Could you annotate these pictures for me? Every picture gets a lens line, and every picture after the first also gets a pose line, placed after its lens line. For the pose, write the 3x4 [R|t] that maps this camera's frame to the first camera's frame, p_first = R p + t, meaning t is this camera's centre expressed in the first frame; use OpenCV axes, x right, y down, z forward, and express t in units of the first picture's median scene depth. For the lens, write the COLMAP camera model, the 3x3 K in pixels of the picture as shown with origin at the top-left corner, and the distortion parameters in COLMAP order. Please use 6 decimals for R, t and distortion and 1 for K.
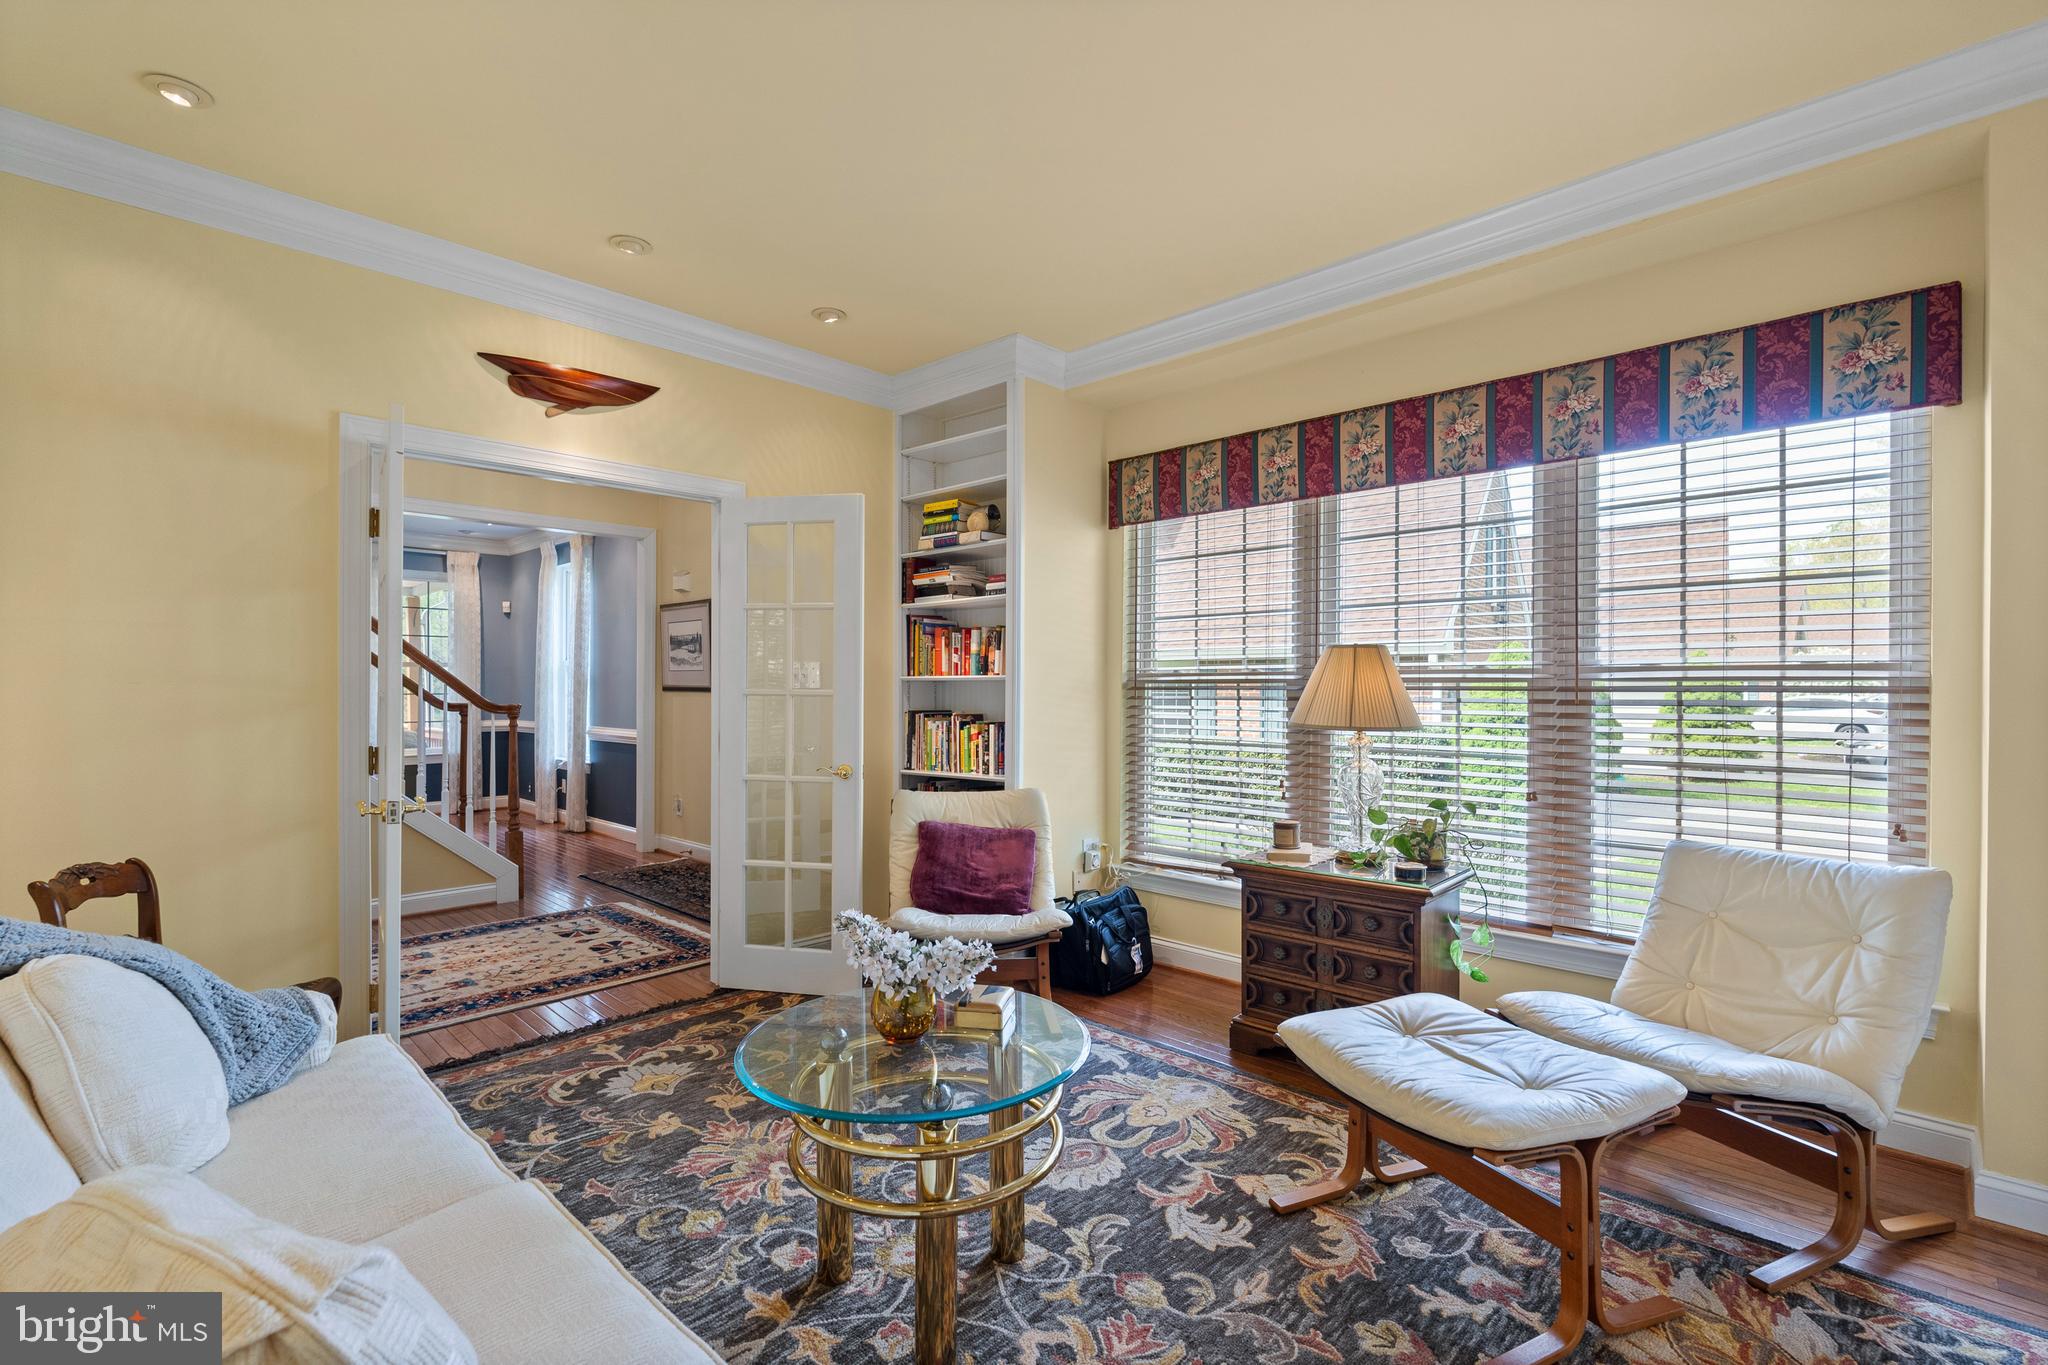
lens RADIAL K [[922.4, 0, 1021.1], [0, 922.4, 688.0], [0, 0, 1]] dist [-0.000698, 0.000521]
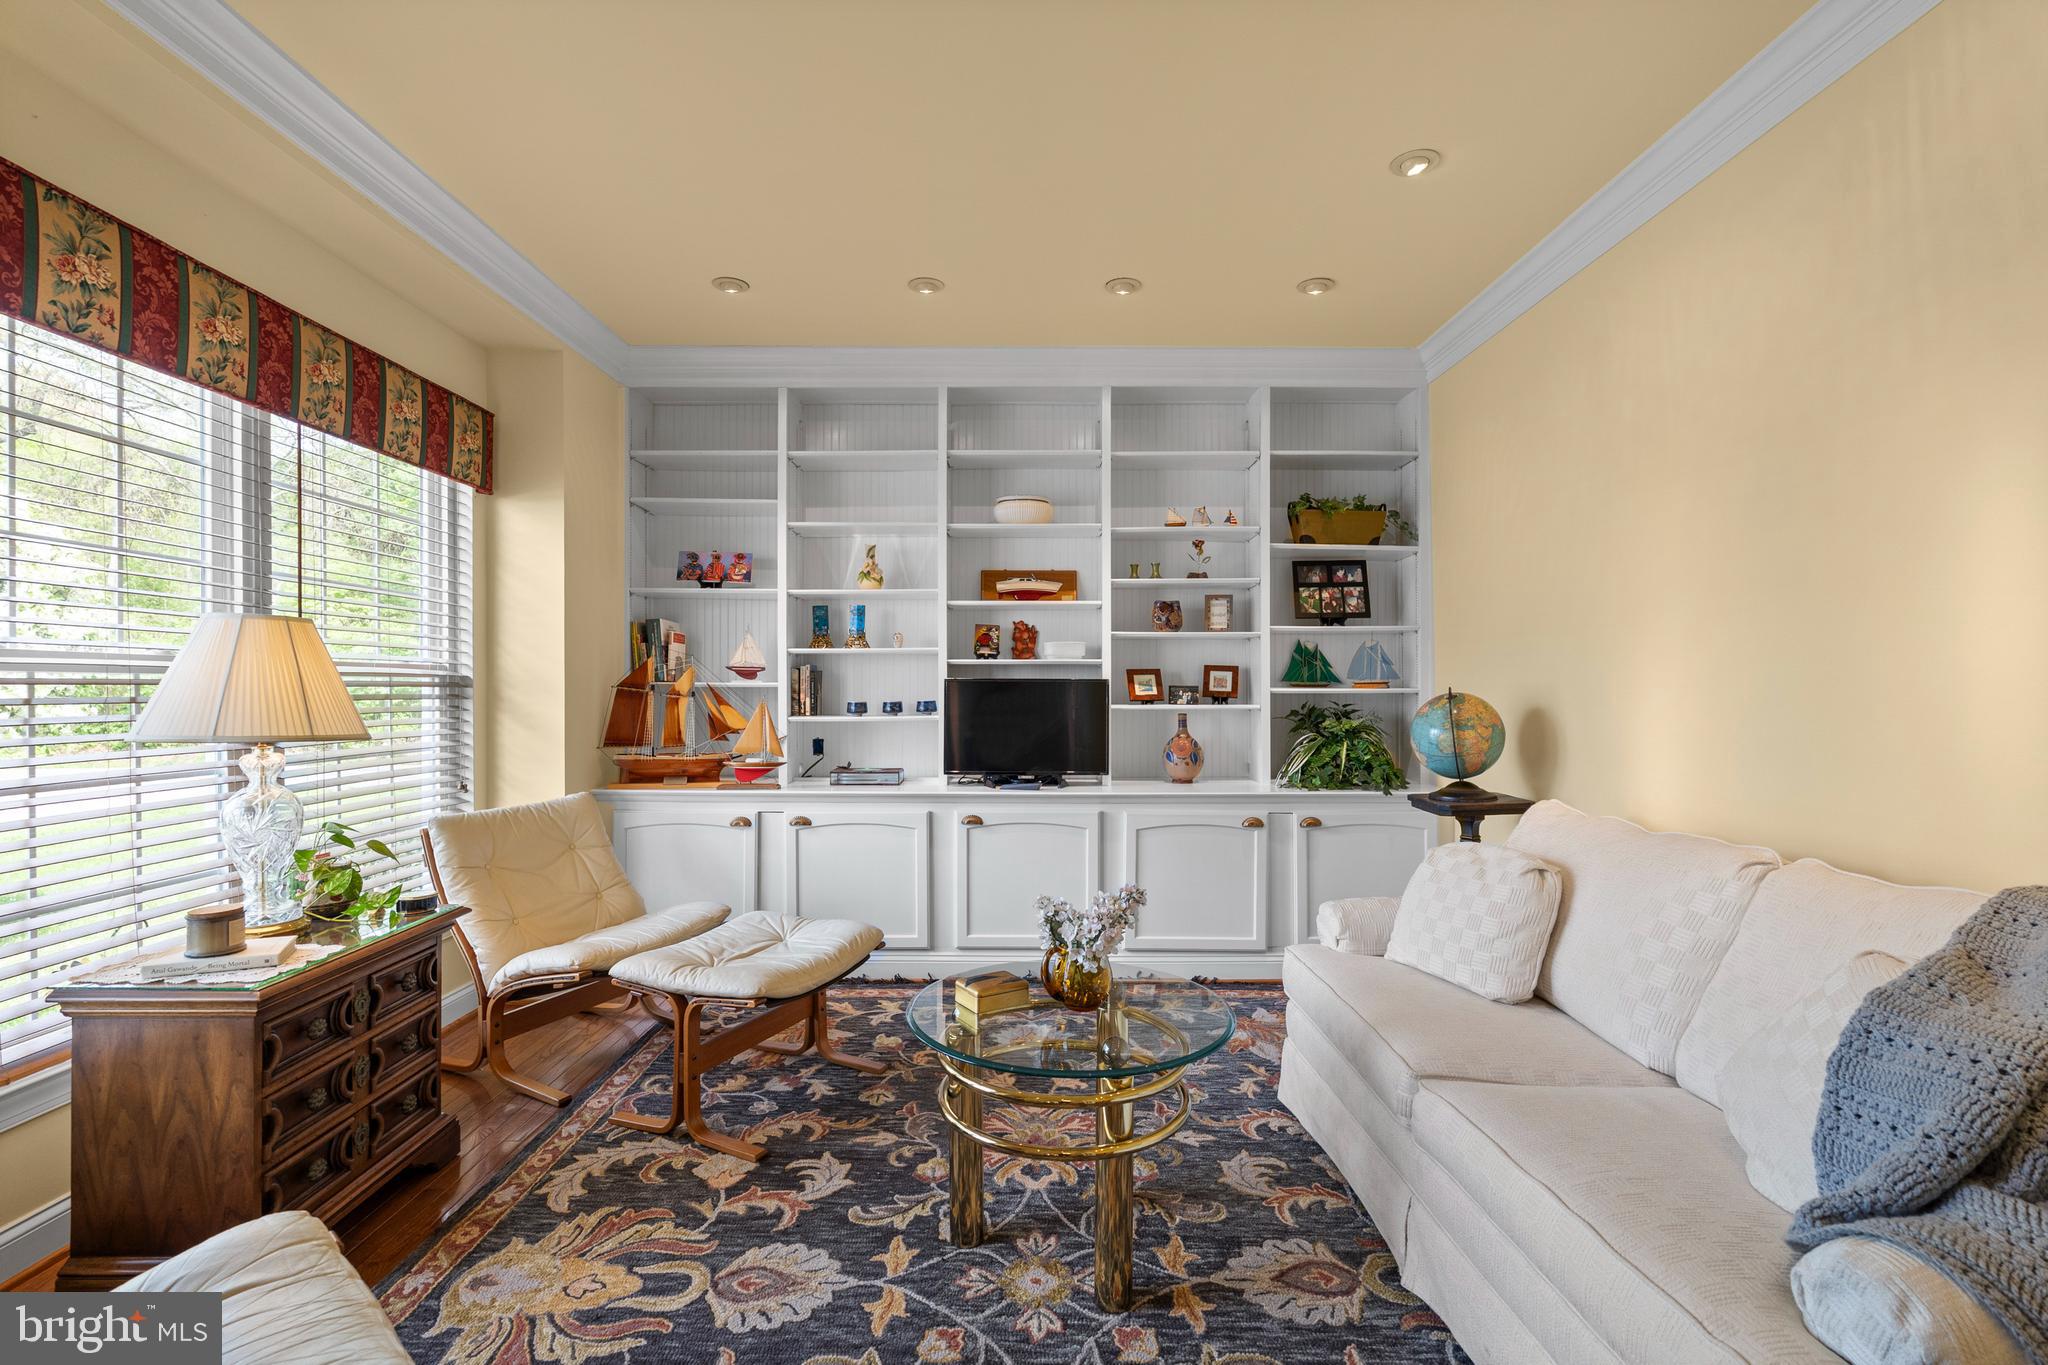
lens RADIAL K [[922.4, 0, 1025.2], [0, 922.4, 683.1], [0, 0, 1]] dist [-0.000698, 0.000521]
pose [[-0.703229, 0.001023, 0.710962, -0.690137], [-0.003395, 0.999983, -0.004796, 0.003837], [-0.710955, -0.005786, -0.703214, 1.474365]]
